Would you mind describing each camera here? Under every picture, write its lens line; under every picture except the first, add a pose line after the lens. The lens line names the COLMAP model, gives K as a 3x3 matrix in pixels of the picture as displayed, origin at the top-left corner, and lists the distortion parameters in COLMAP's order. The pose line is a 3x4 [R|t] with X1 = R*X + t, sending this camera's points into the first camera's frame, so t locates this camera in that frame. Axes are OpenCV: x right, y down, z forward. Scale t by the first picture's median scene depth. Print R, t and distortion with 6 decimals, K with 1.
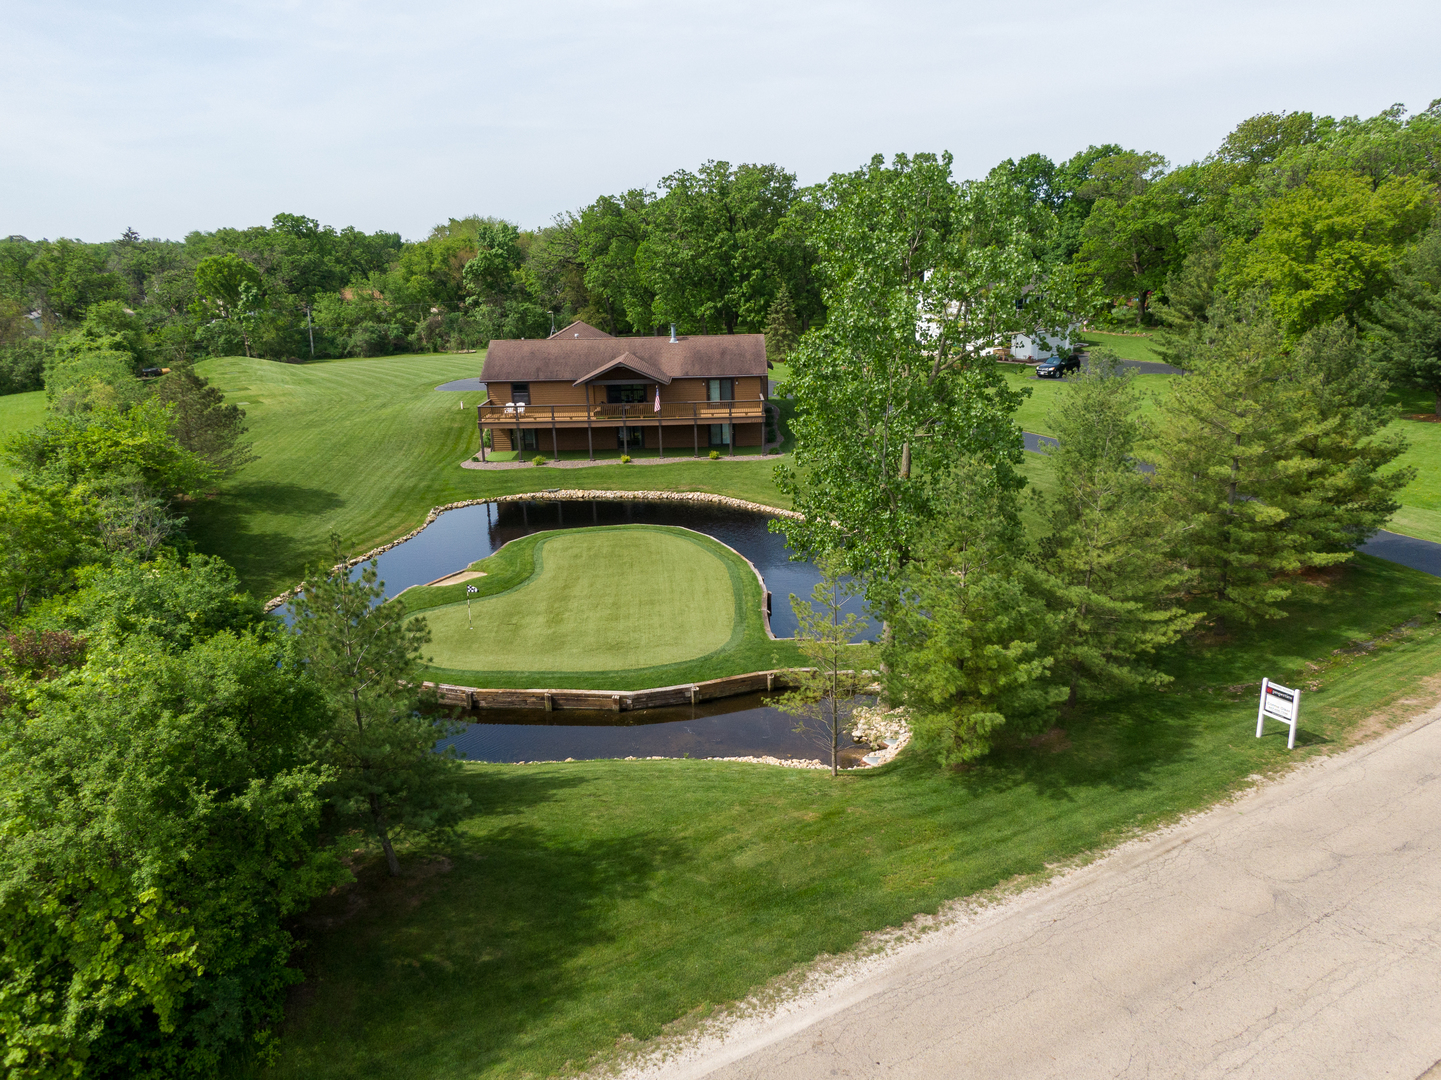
lens RADIAL K [[1024.2, 0, 721.5], [0, 1024.2, 537.3], [0, 0, 1]] dist [0.040474, -0.050331]
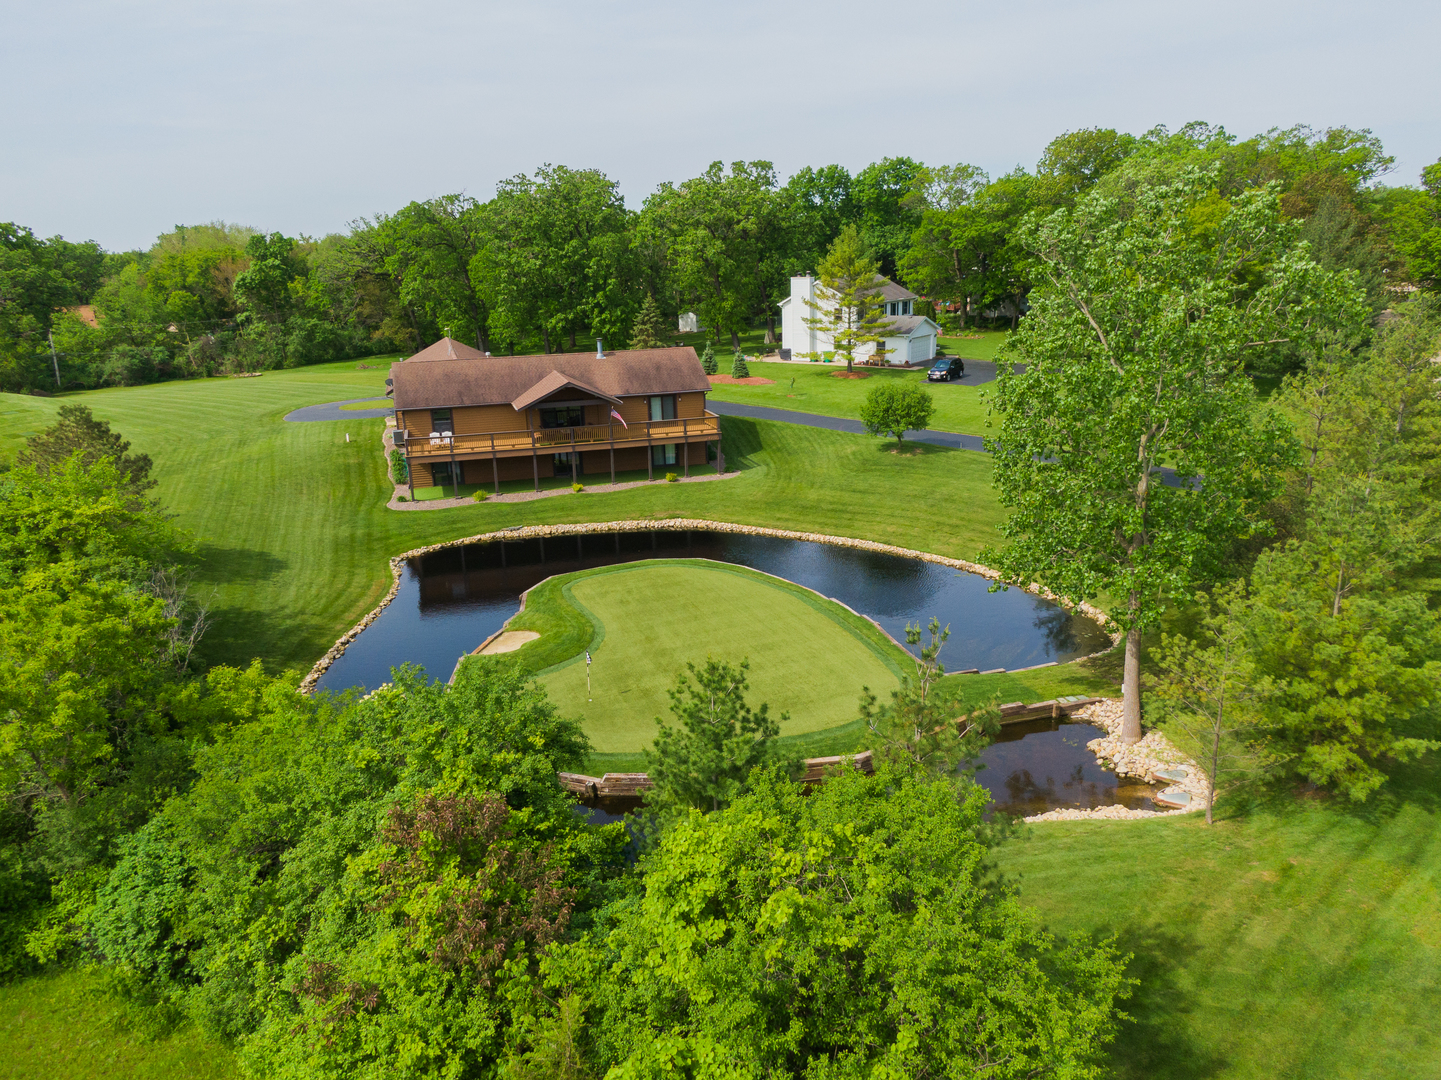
lens RADIAL K [[1024.2, 0, 721.5], [0, 1024.2, 537.3], [0, 0, 1]] dist [0.040474, -0.050331]
pose [[0.962322, -0.077942, 0.260502, -0.212393], [0.079898, 0.996798, 0.003090, -0.024768], [-0.259909, 0.017840, 0.965468, 0.084266]]
